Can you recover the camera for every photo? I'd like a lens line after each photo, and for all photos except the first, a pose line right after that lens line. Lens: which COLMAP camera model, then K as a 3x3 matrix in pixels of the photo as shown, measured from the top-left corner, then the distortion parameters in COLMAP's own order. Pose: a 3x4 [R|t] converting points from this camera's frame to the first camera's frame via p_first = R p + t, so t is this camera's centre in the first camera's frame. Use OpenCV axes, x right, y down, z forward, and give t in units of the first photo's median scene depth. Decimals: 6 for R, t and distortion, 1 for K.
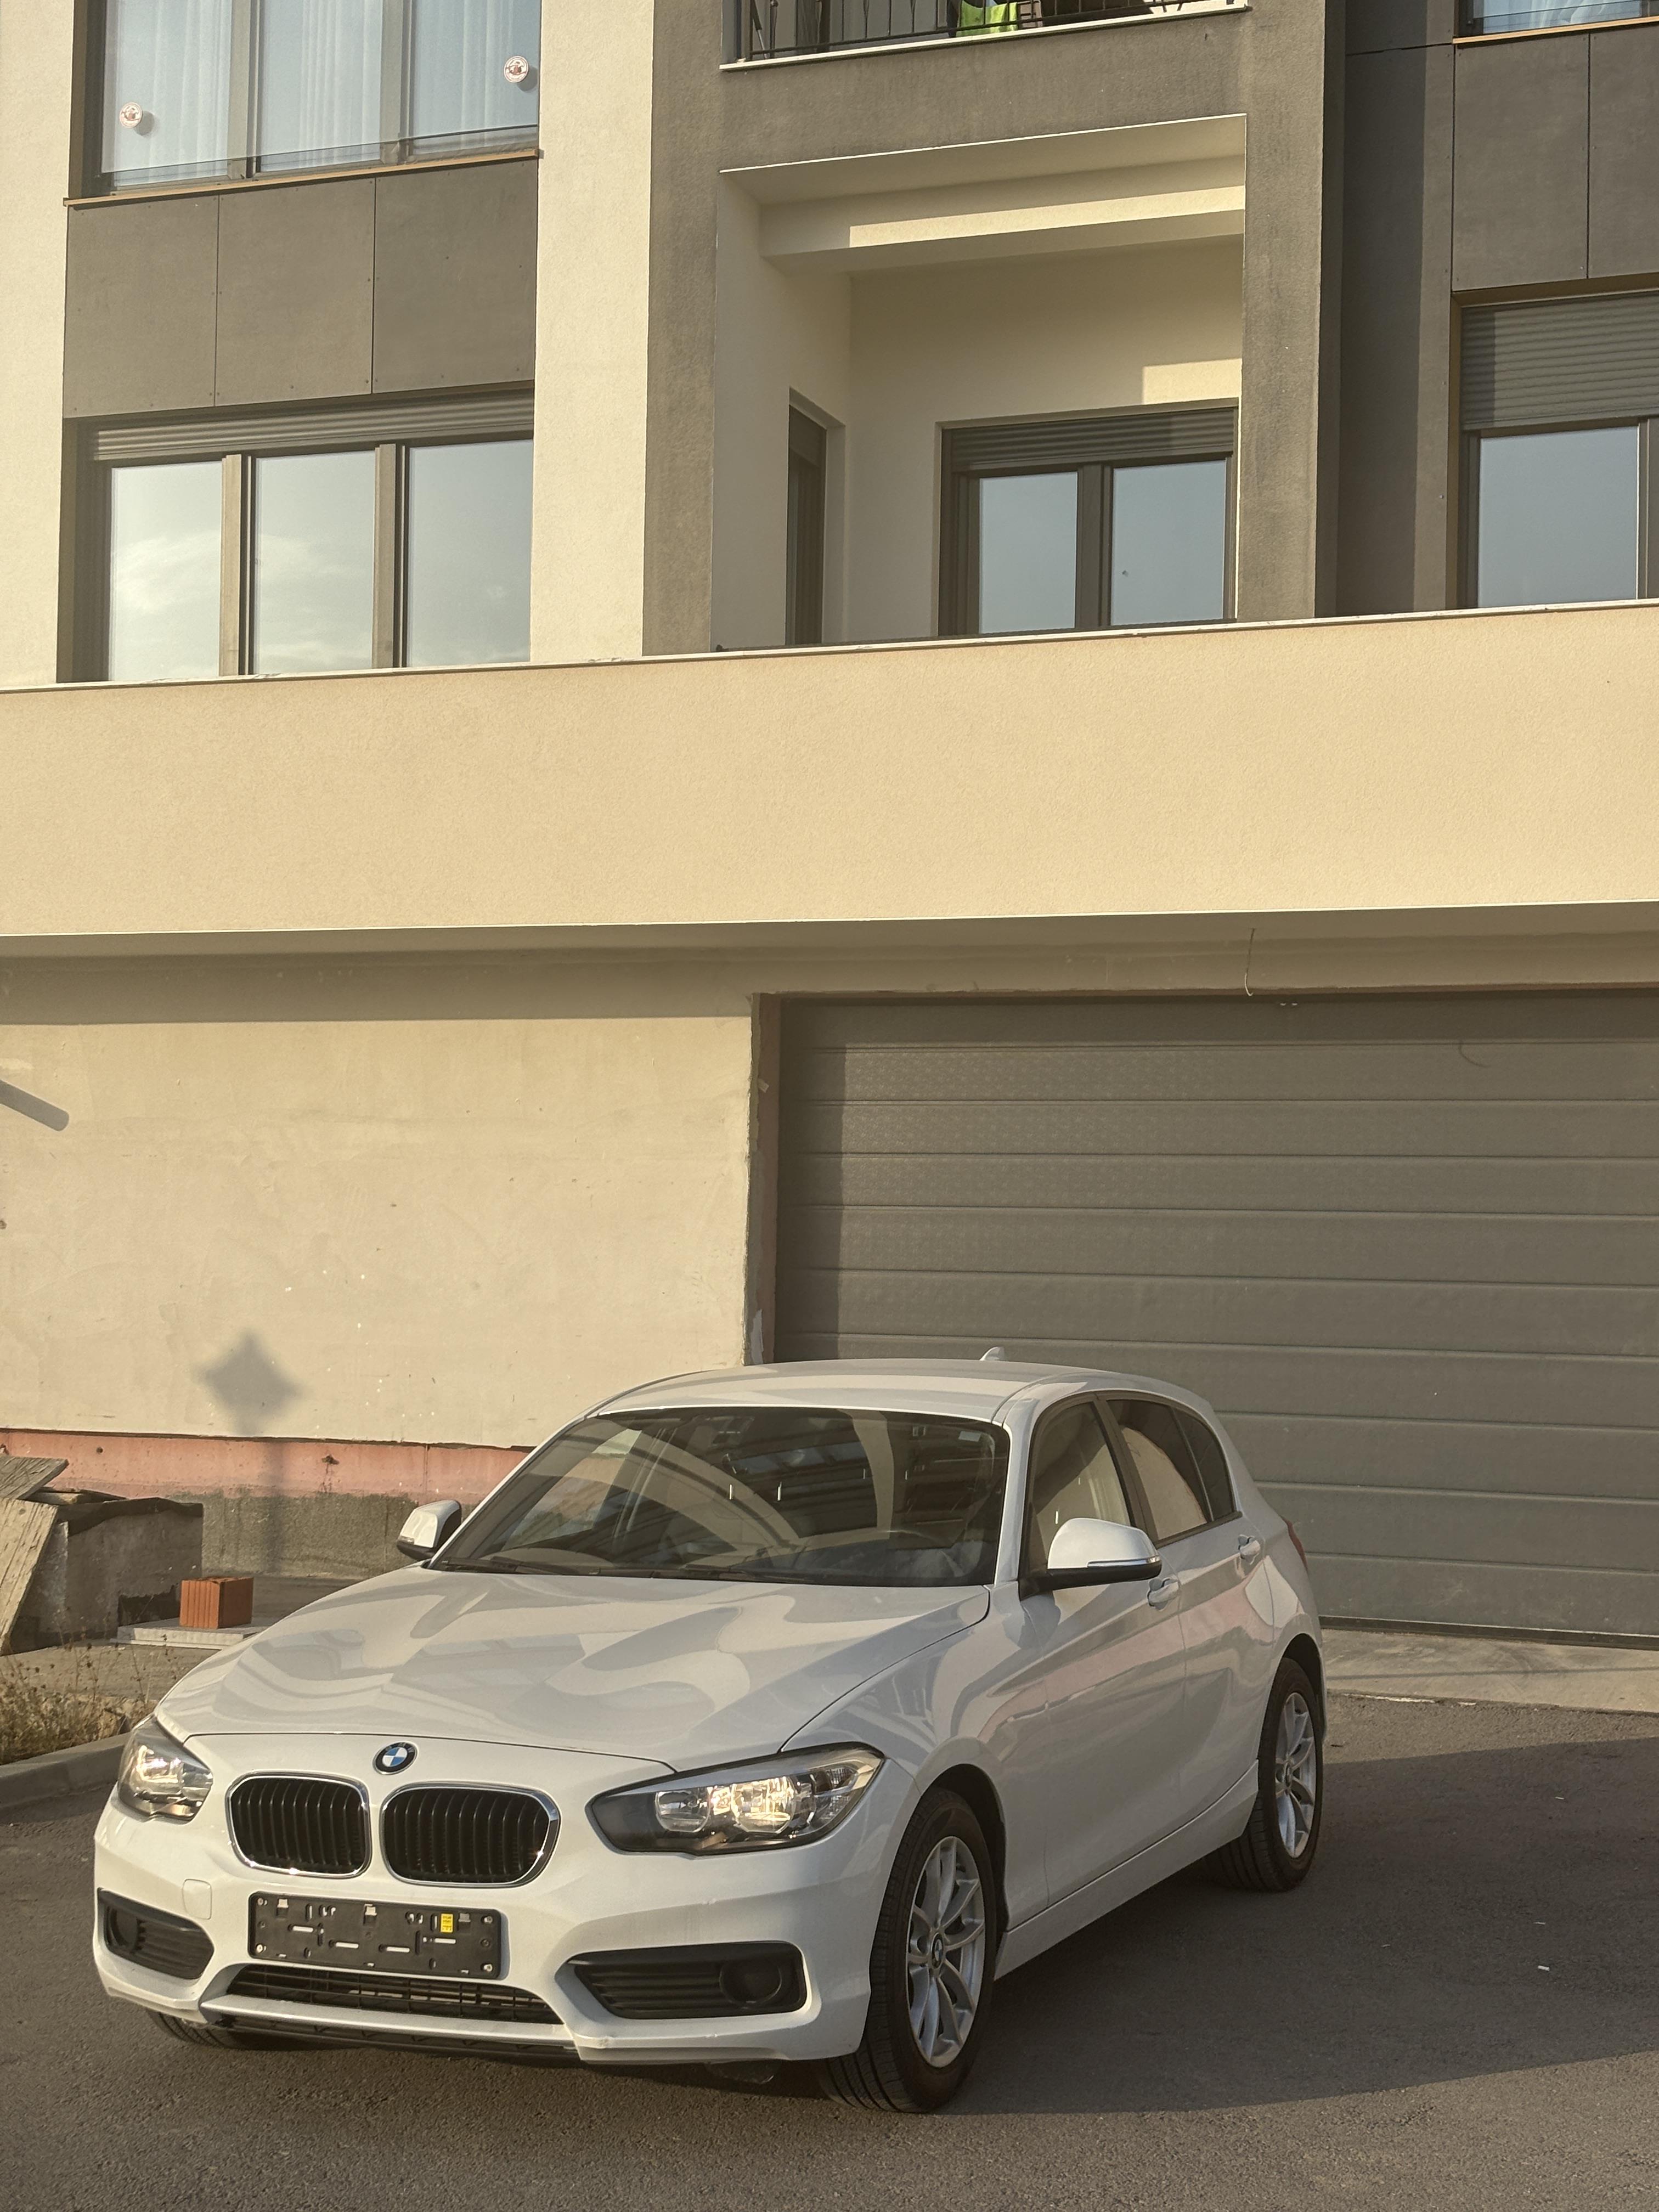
lens RADIAL K [[3363.0, 0, 878.4], [0, 3363.0, 1100.4], [0, 0, 1]] dist [0.255520, -0.884722]
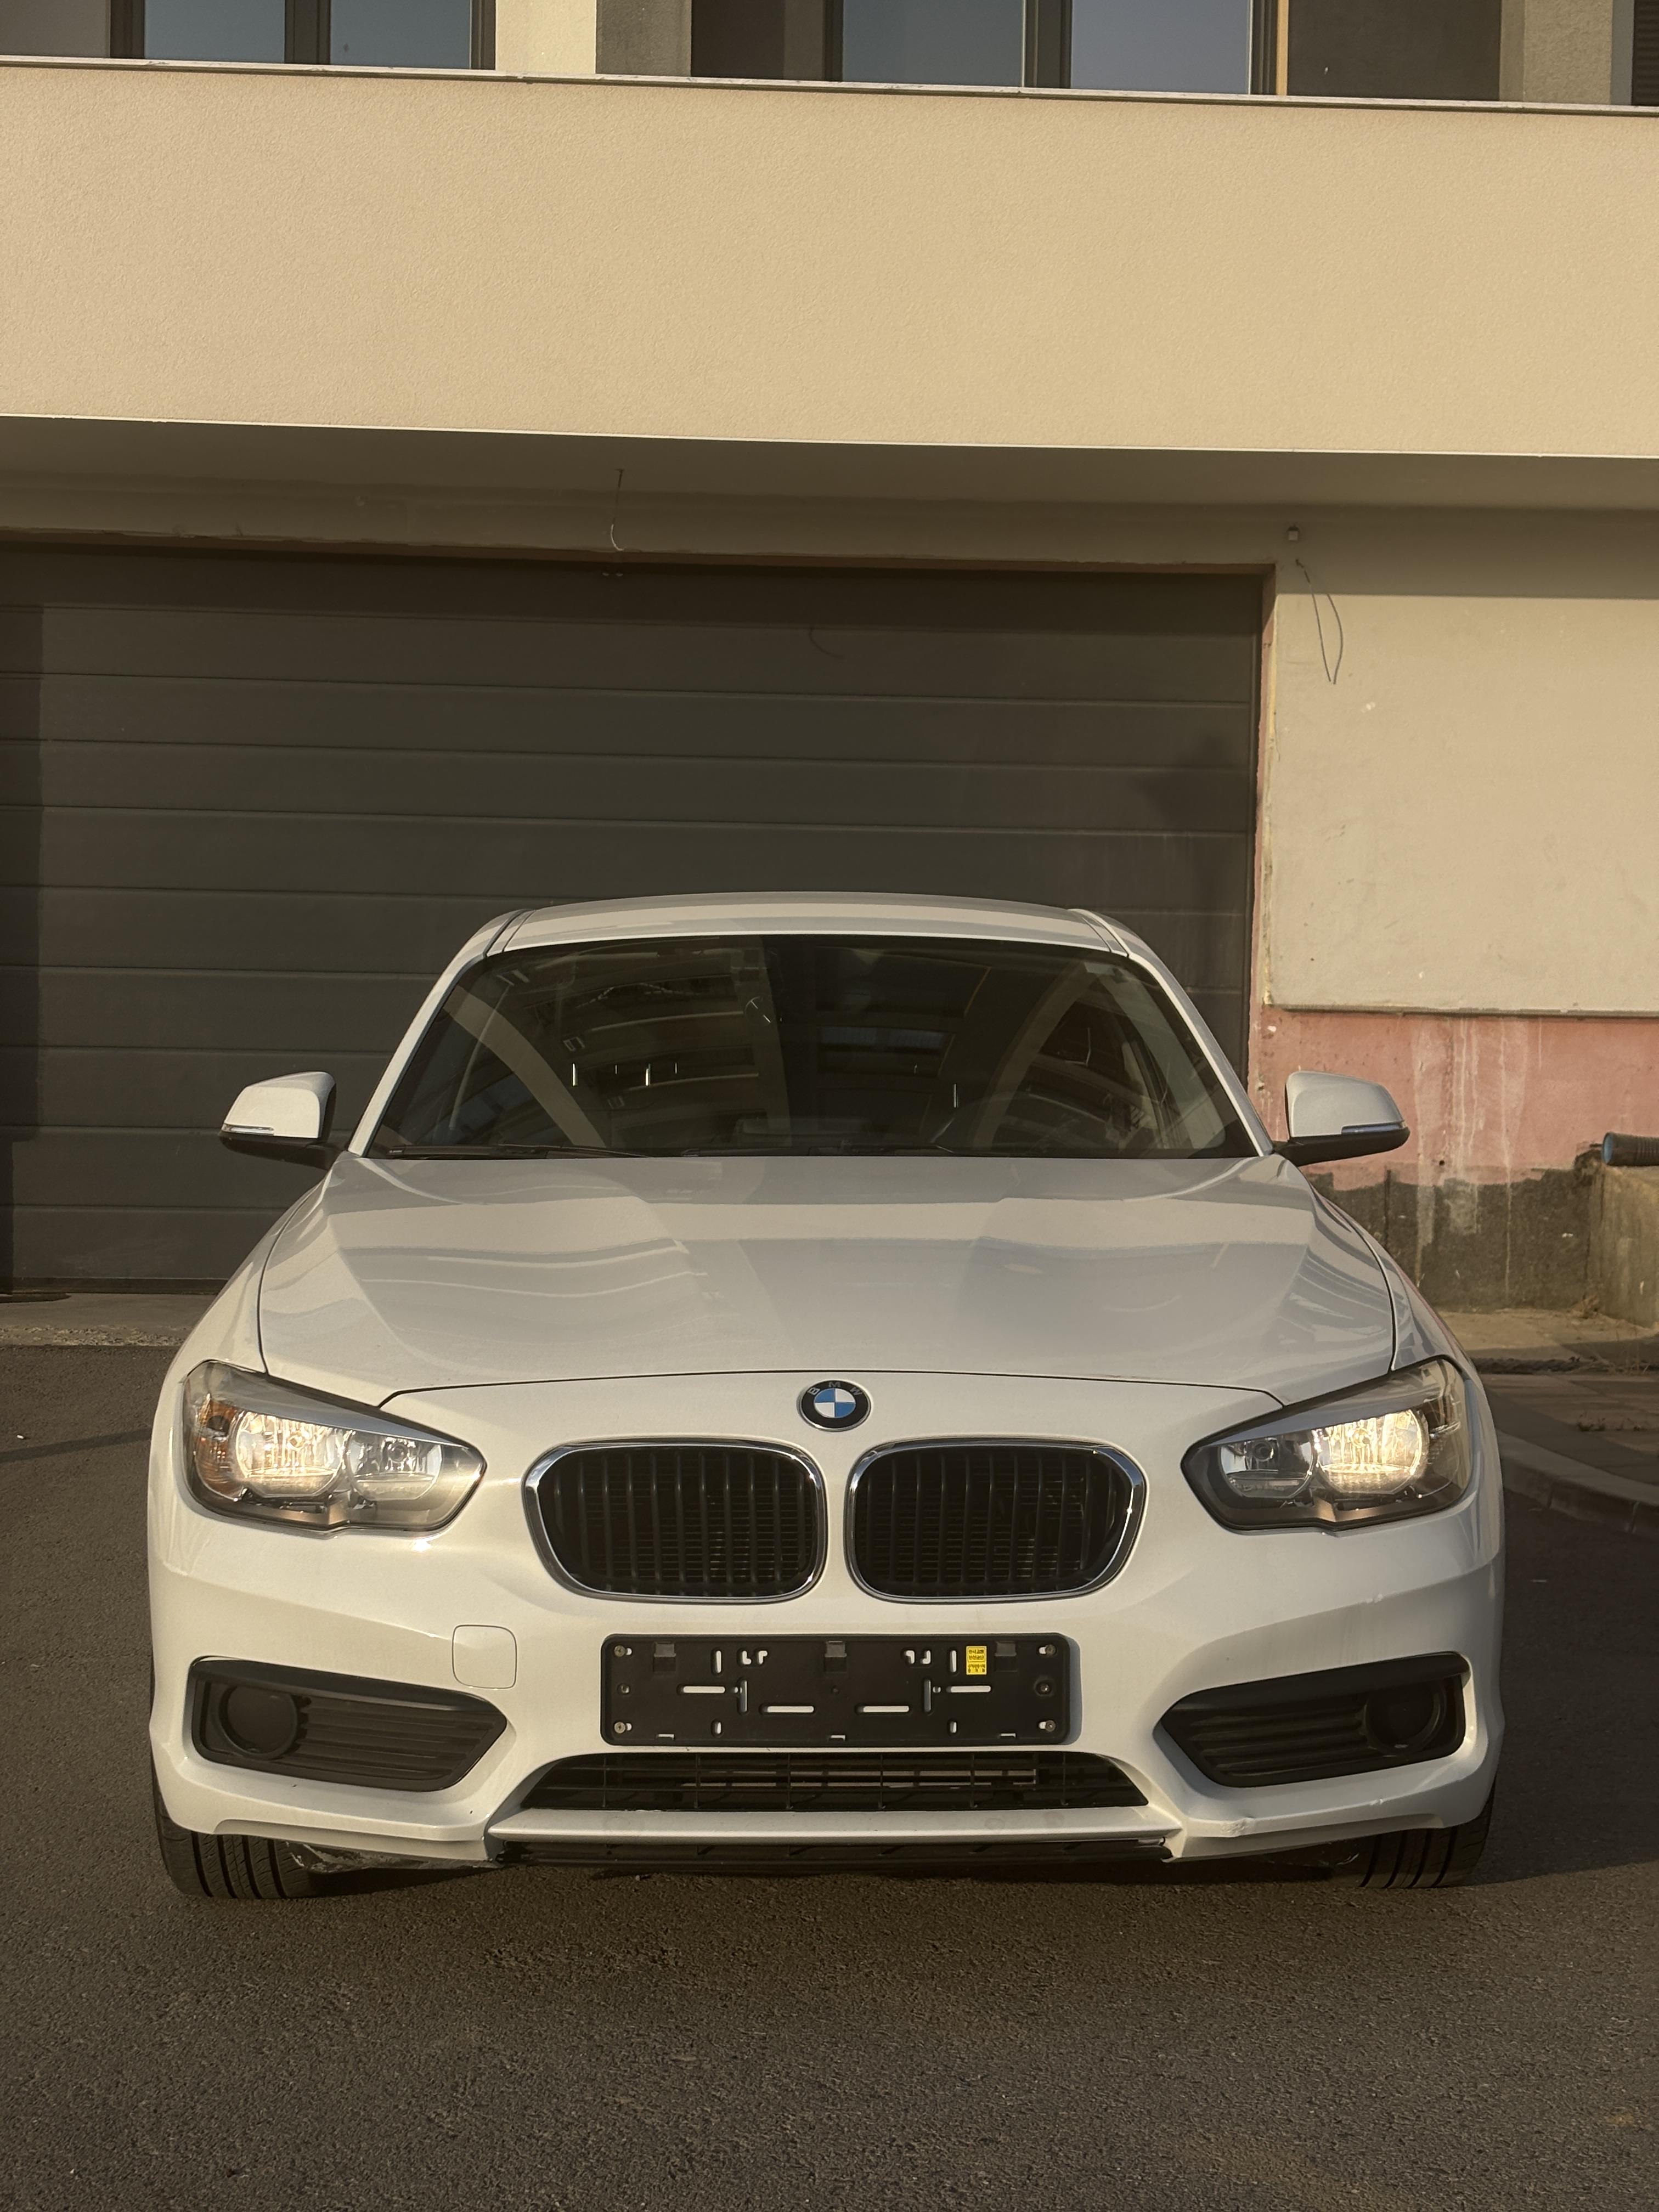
lens RADIAL K [[3427.5, 0, 838.2], [0, 3427.5, 966.1], [0, 0, 1]] dist [0.072071, -0.105892]
pose [[0.918131, 0.003468, 0.396262, -0.388292], [-0.017487, 0.999342, 0.031772, 0.094733], [-0.395891, -0.036100, 0.917588, 0.435875]]
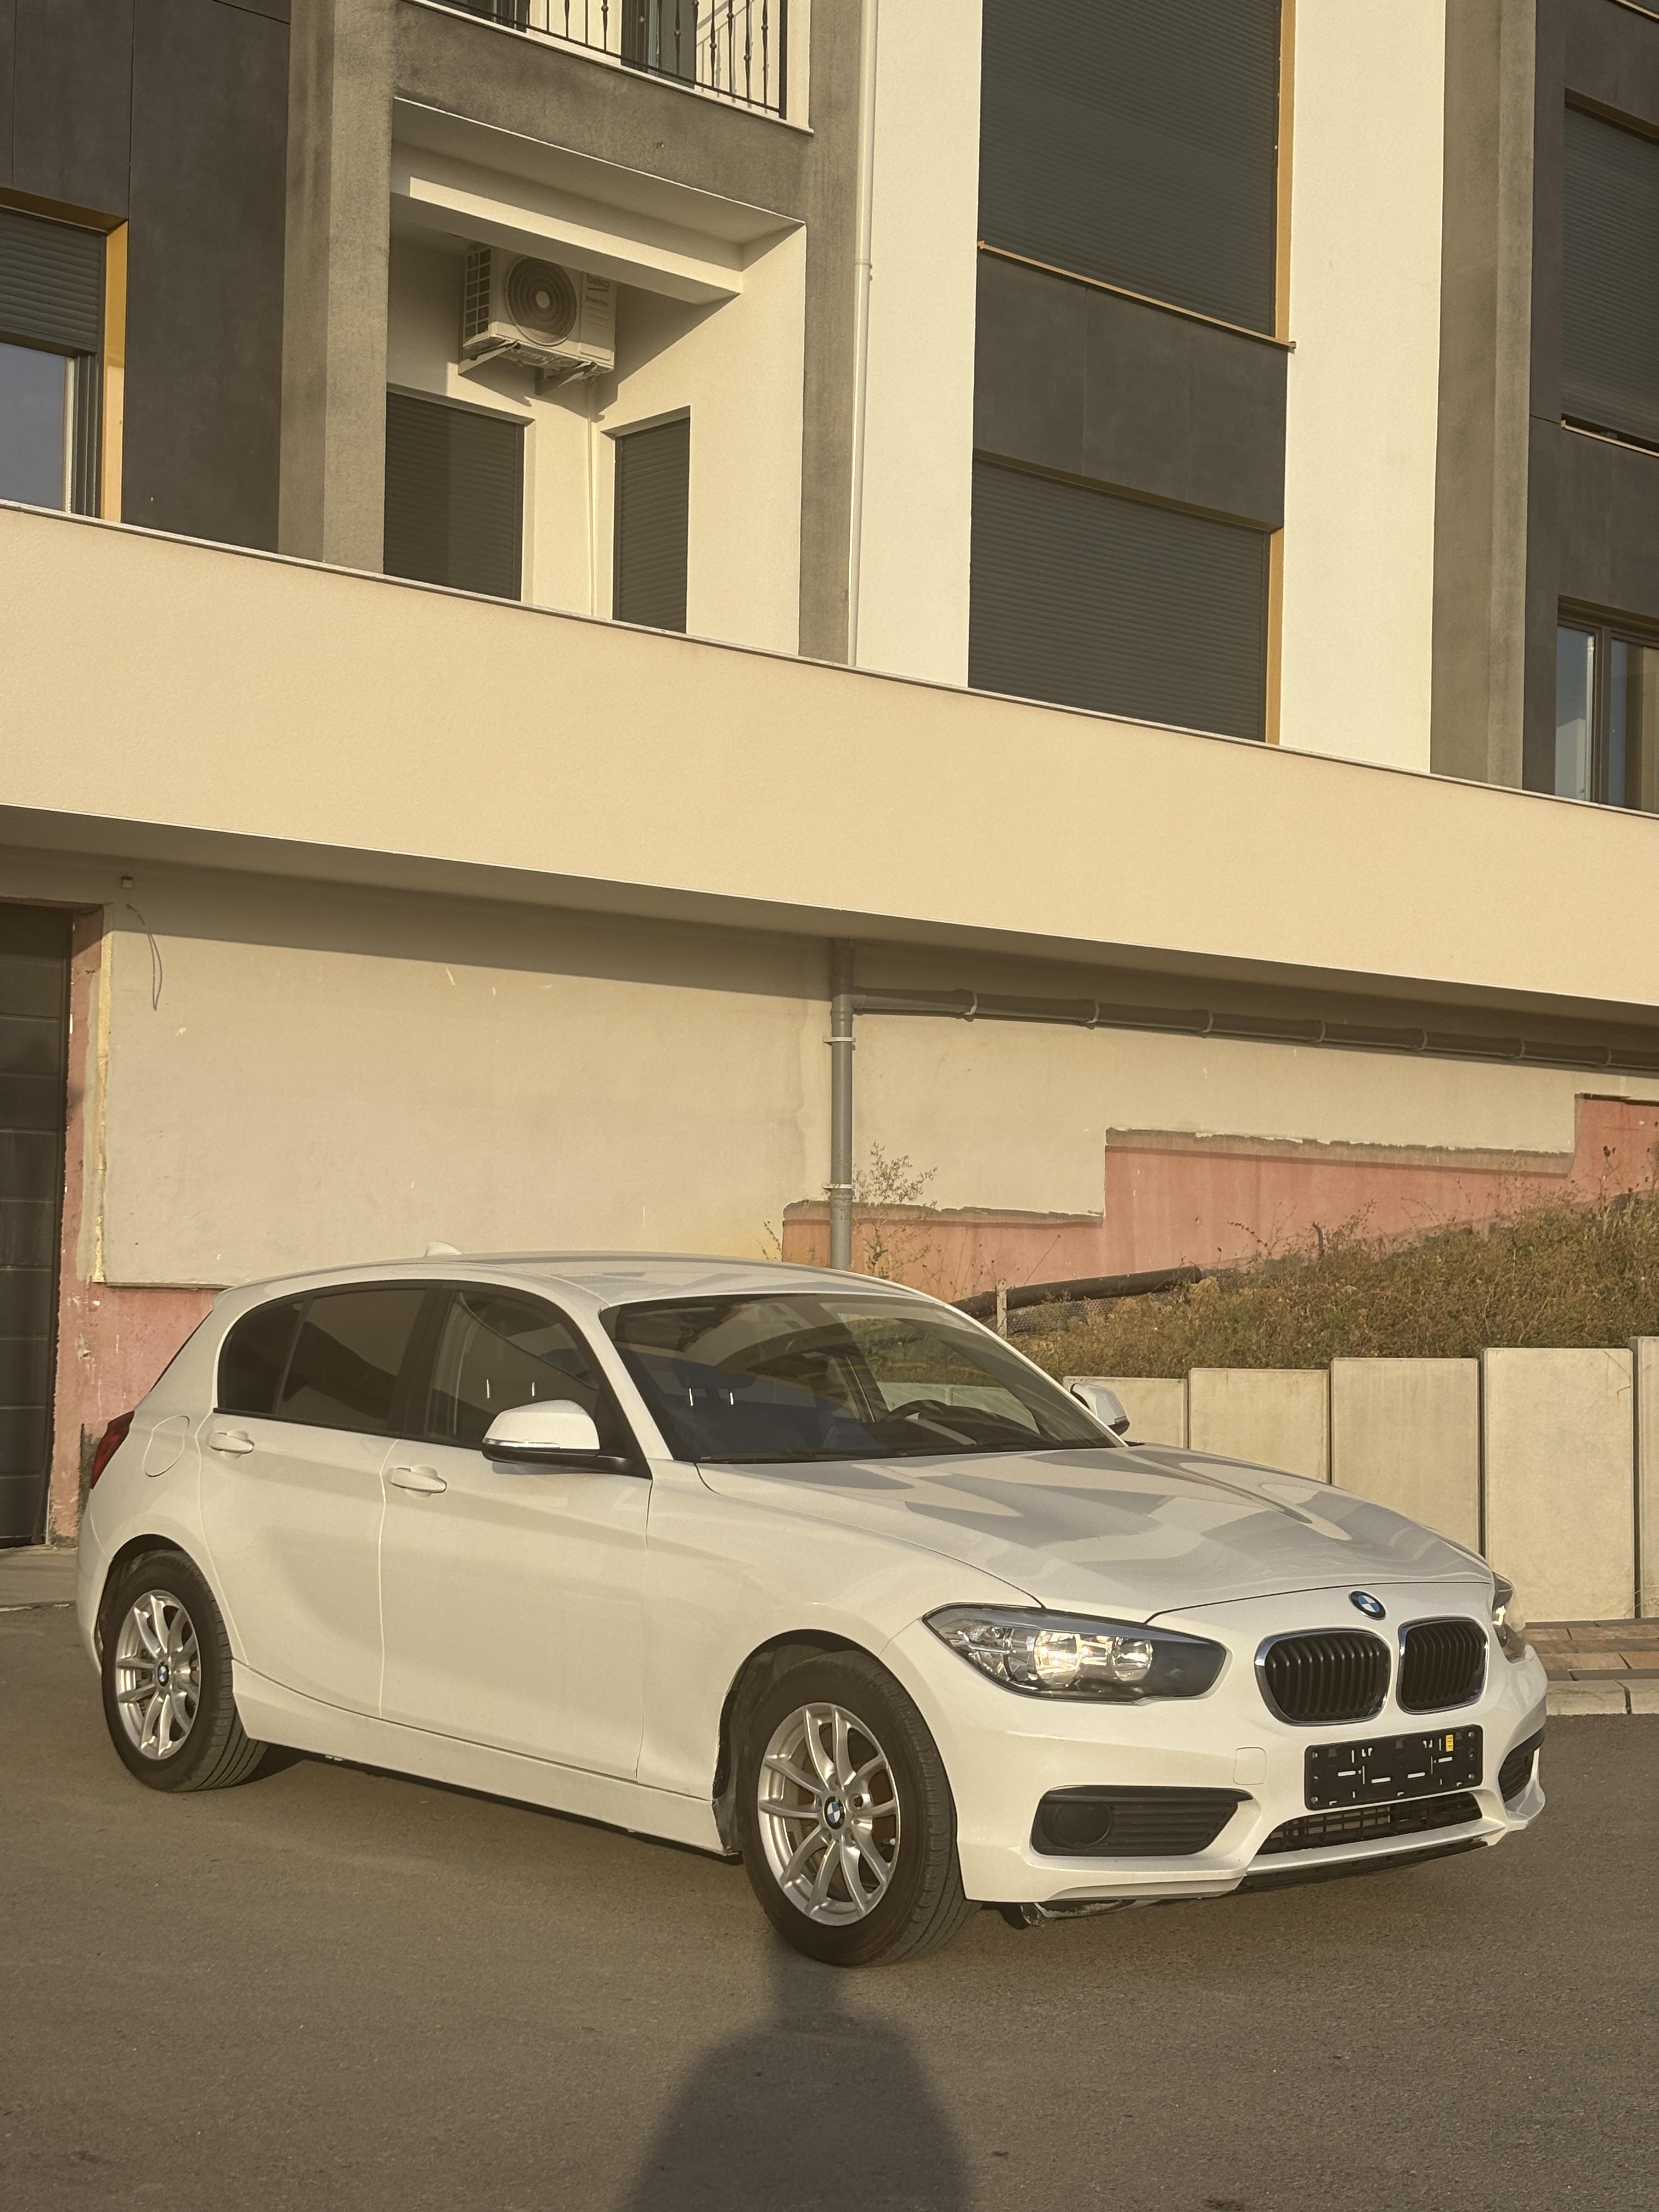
lens RADIAL K [[3363.0, 0, 878.4], [0, 3363.0, 1100.4], [0, 0, 1]] dist [0.255520, -0.884722]
pose [[0.443559, 0.035620, 0.895537, -1.179421], [-0.053046, 0.998502, -0.013442, 0.057095], [-0.894674, -0.041542, 0.444783, 0.670595]]
